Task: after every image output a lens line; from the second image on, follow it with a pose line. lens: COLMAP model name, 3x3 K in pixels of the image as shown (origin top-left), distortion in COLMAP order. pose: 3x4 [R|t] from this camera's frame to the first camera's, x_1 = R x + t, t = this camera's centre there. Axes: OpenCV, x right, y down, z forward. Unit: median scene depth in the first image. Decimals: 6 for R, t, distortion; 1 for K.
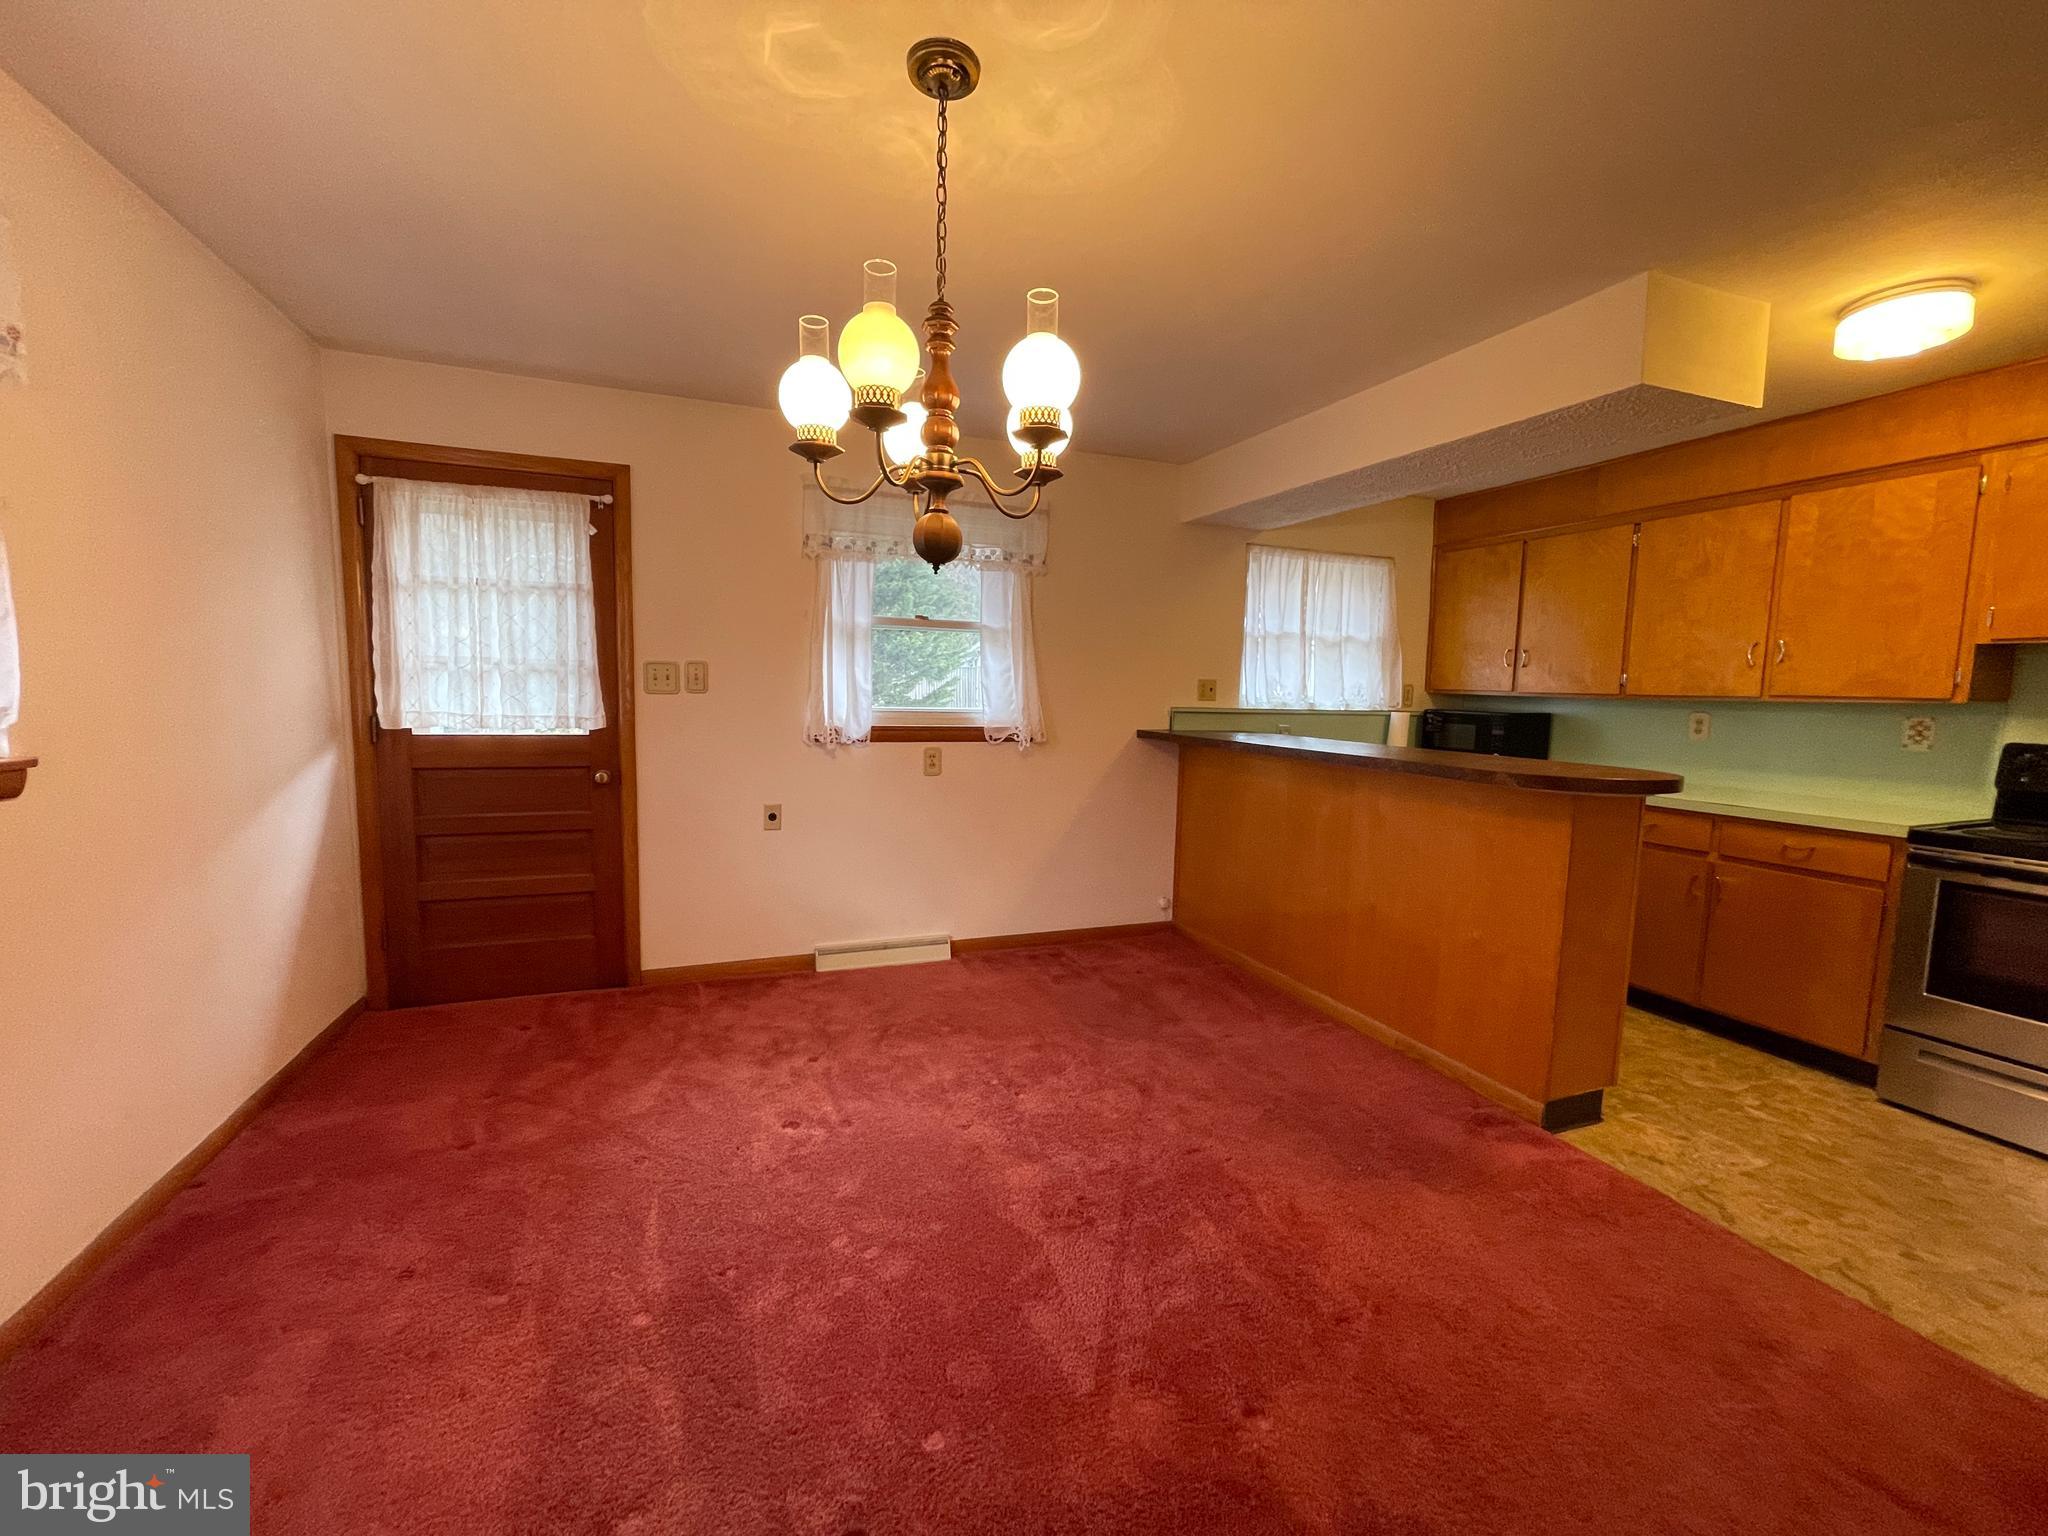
lens RADIAL K [[810.8, 0, 1014.3], [0, 810.8, 764.0], [0, 0, 1]] dist [-0.000067, -0.003179]
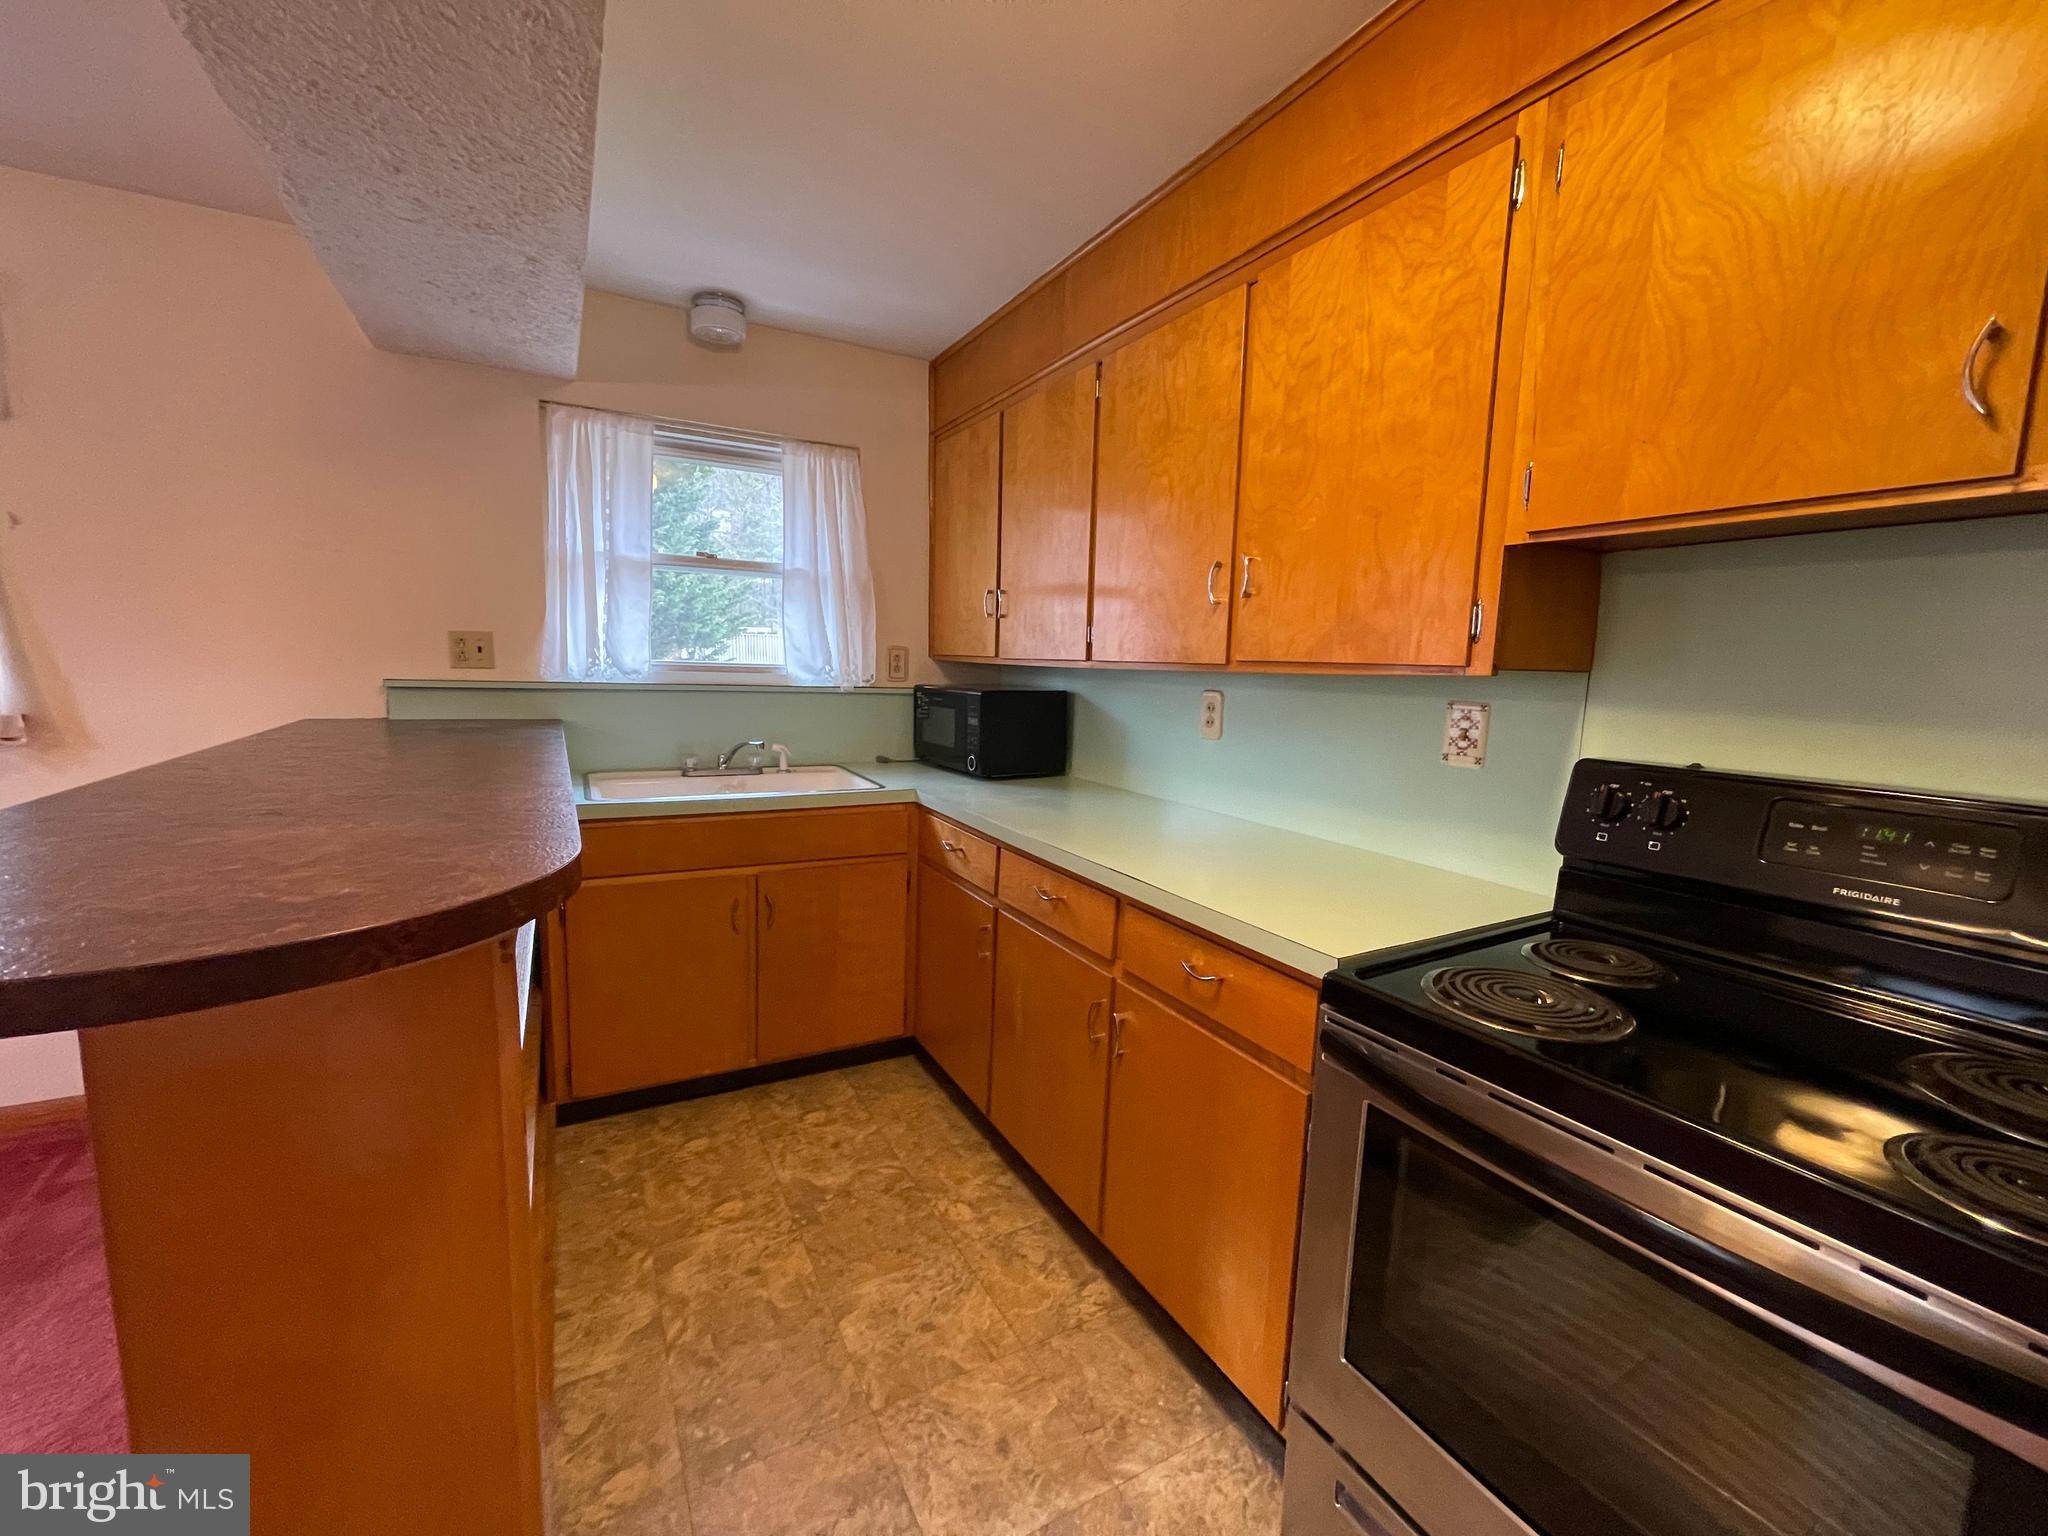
lens RADIAL K [[824.9, 0, 1020.3], [0, 824.9, 769.3], [0, 0, 1]] dist [-0.001227, -0.000629]
pose [[0.989451, -0.009546, 0.144553, 0.755875], [0.004419, 0.999351, 0.035749, -0.035796], [-0.144801, -0.034733, 0.988851, 0.506995]]
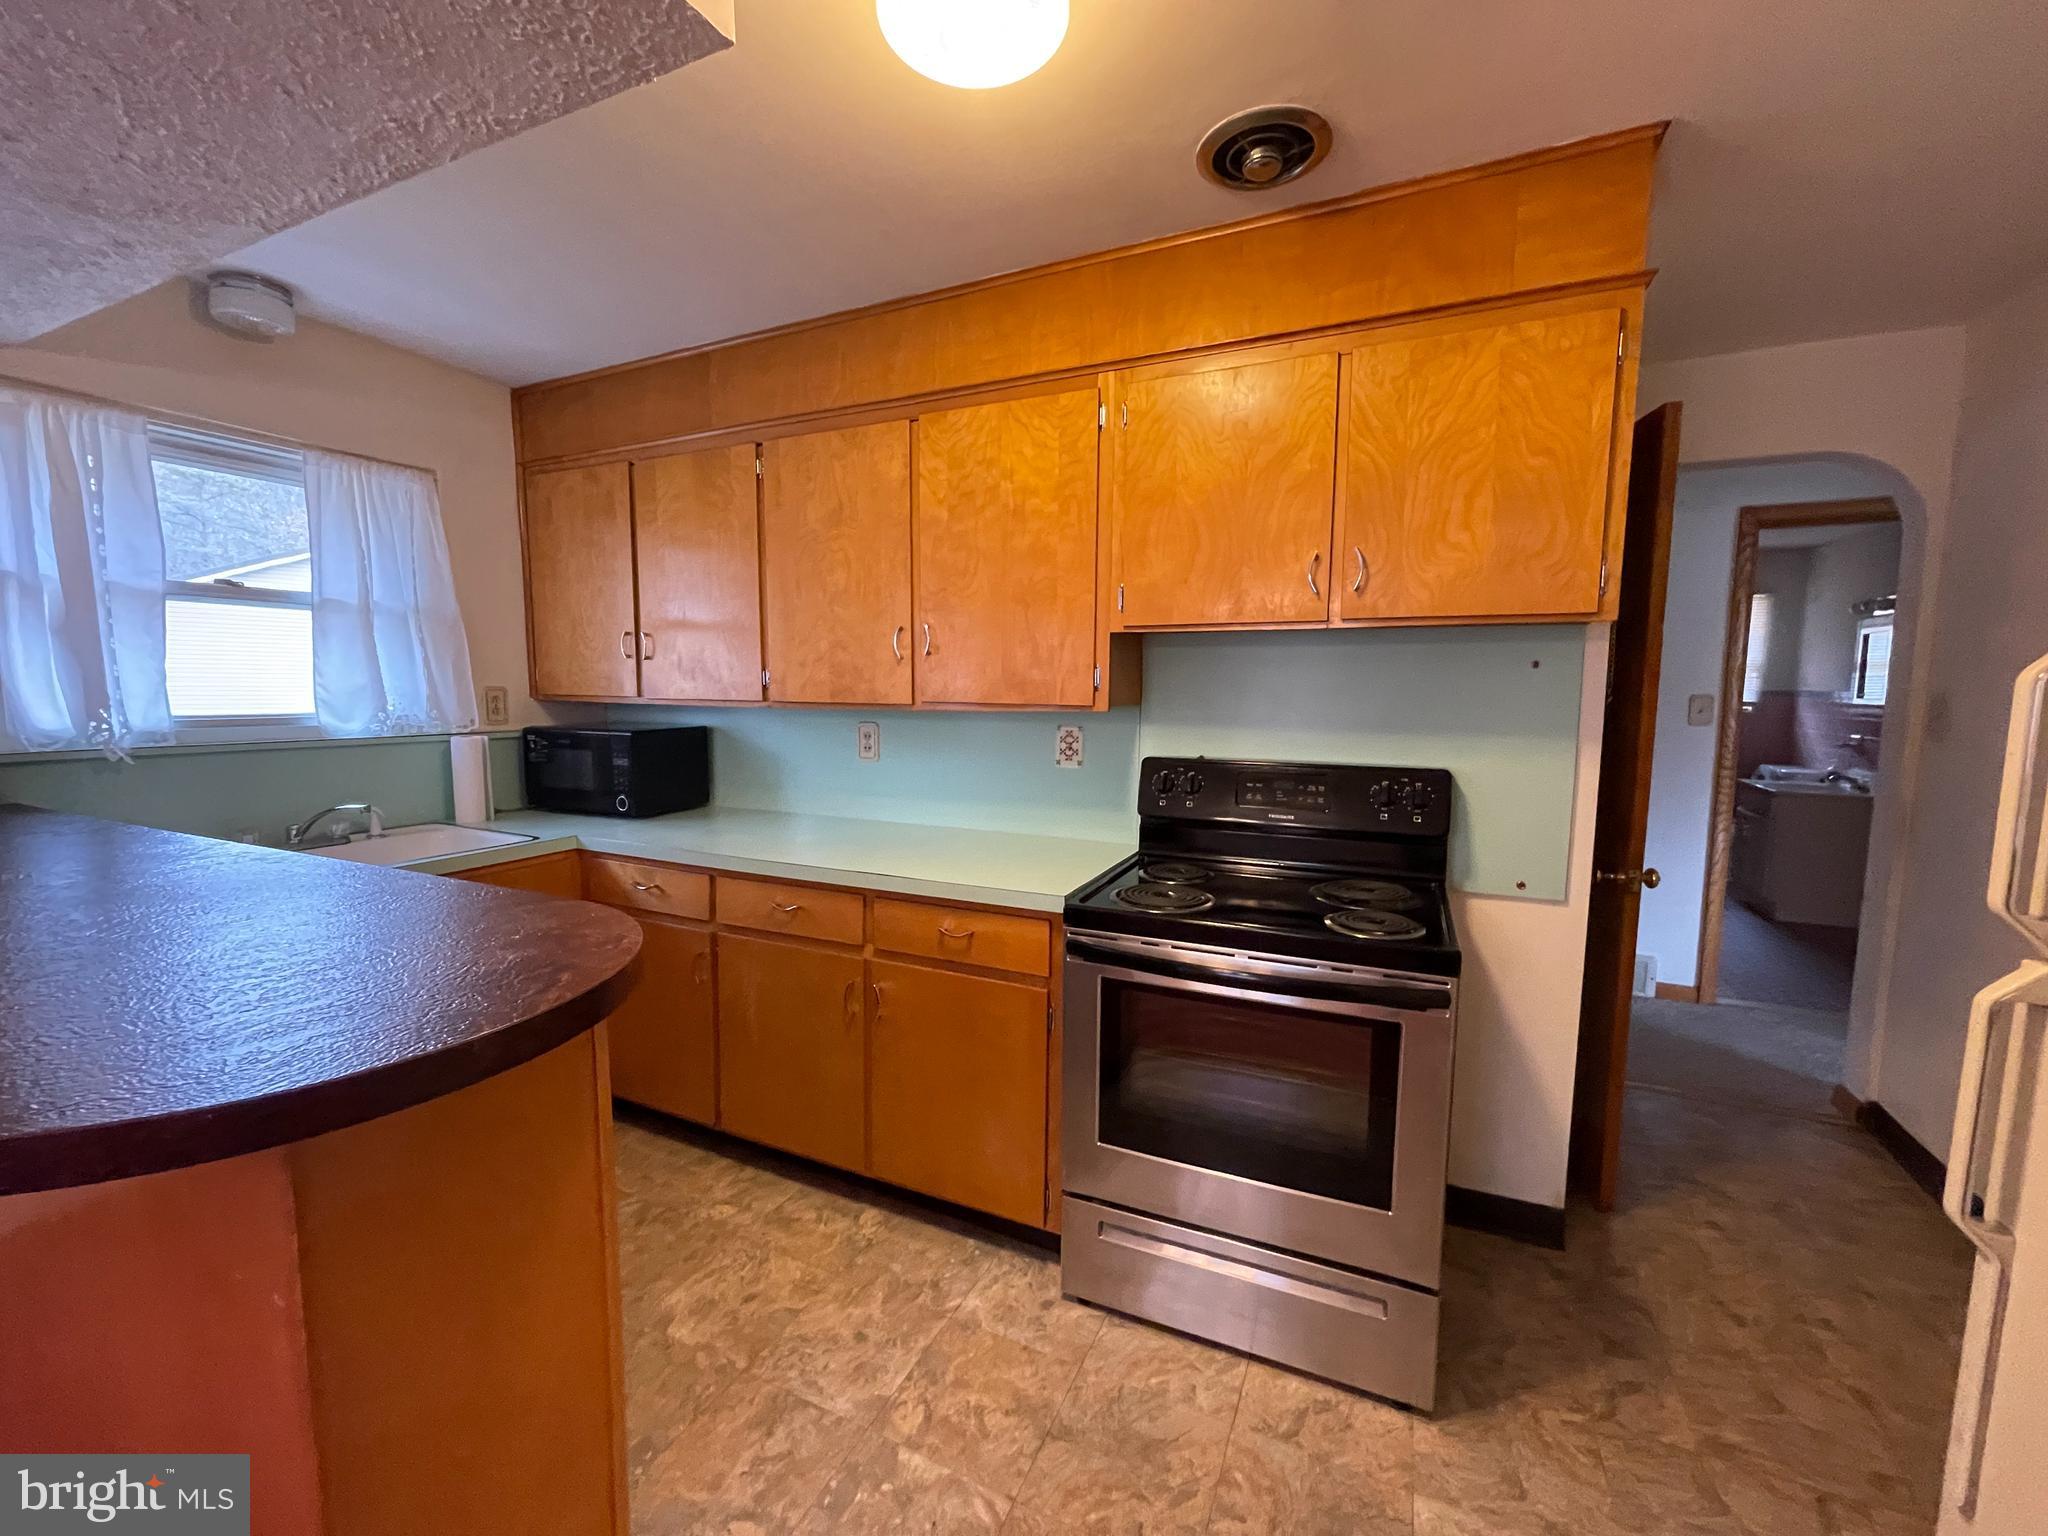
lens RADIAL K [[824.9, 0, 1020.3], [0, 824.9, 769.3], [0, 0, 1]] dist [-0.001227, -0.000629]
pose [[0.719157, -0.086041, 0.689500, 0.525751], [0.075600, 0.996102, 0.045449, -0.055987], [-0.690722, 0.019441, 0.722859, 0.447250]]
